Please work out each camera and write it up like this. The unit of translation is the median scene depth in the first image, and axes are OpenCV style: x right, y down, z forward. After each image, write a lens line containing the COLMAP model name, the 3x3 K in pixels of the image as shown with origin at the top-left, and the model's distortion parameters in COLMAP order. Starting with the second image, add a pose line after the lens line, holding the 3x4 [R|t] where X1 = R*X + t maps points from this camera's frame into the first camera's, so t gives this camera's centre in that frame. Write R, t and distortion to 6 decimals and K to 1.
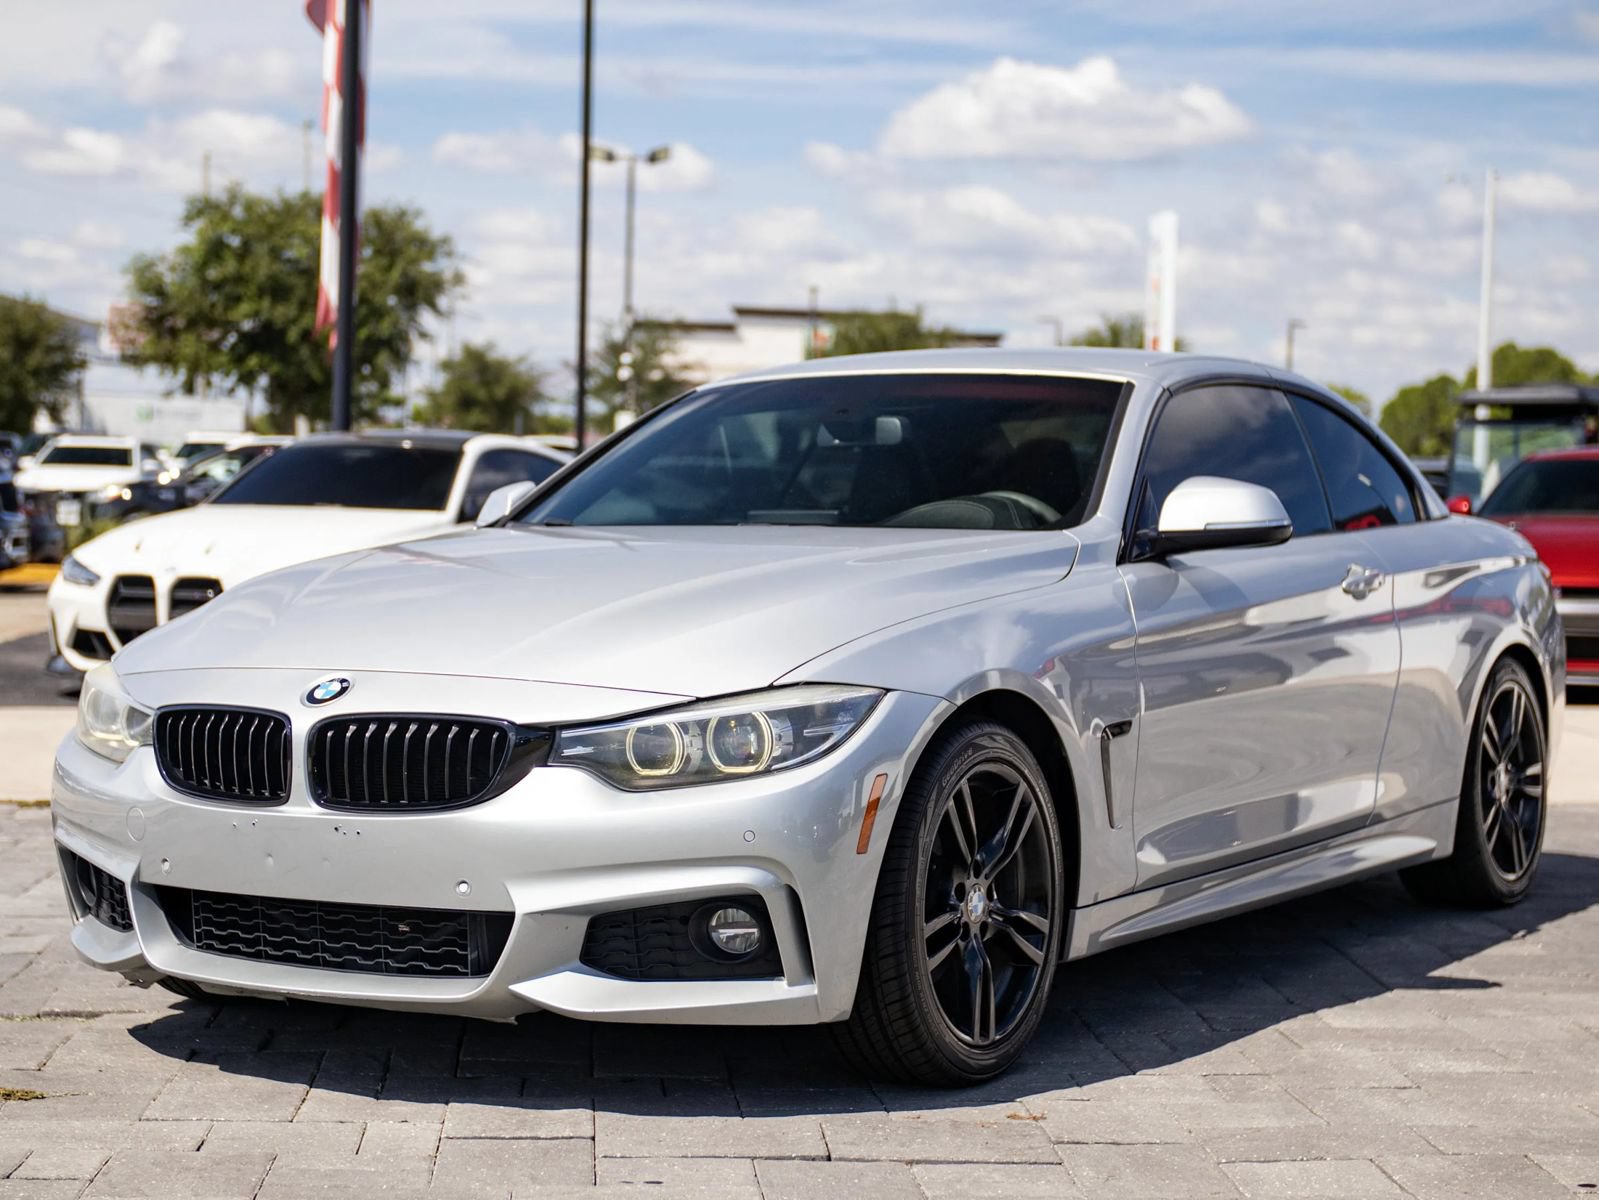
lens RADIAL K [[3550.0, 0, 770.6], [0, 3550.0, 509.2], [0, 0, 1]] dist [-0.458204, 2.821188]
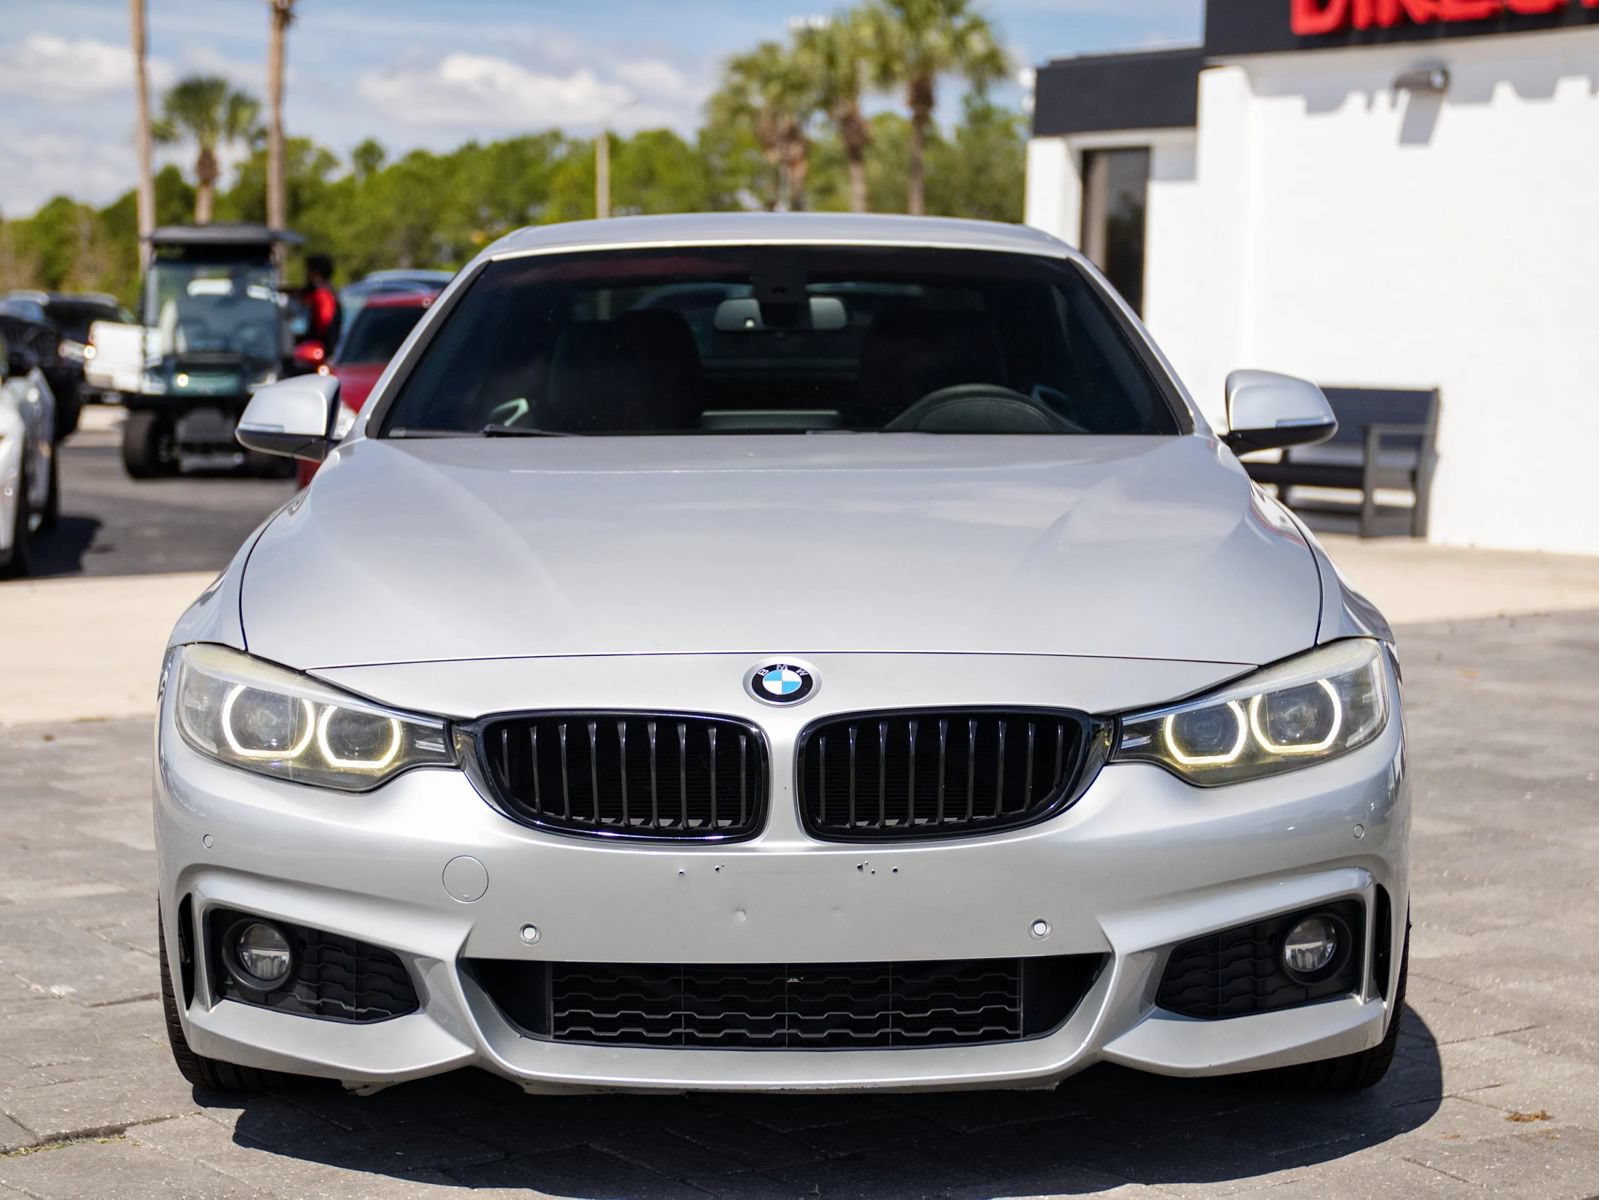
lens RADIAL K [[3550.0, 0, 770.6], [0, 3550.0, 509.2], [0, 0, 1]] dist [-0.458204, 2.821188]
pose [[0.847926, -0.032789, 0.529100, -0.512634], [0.005239, 0.998555, 0.053486, -0.024964], [-0.530089, -0.042580, 0.846872, 0.355660]]
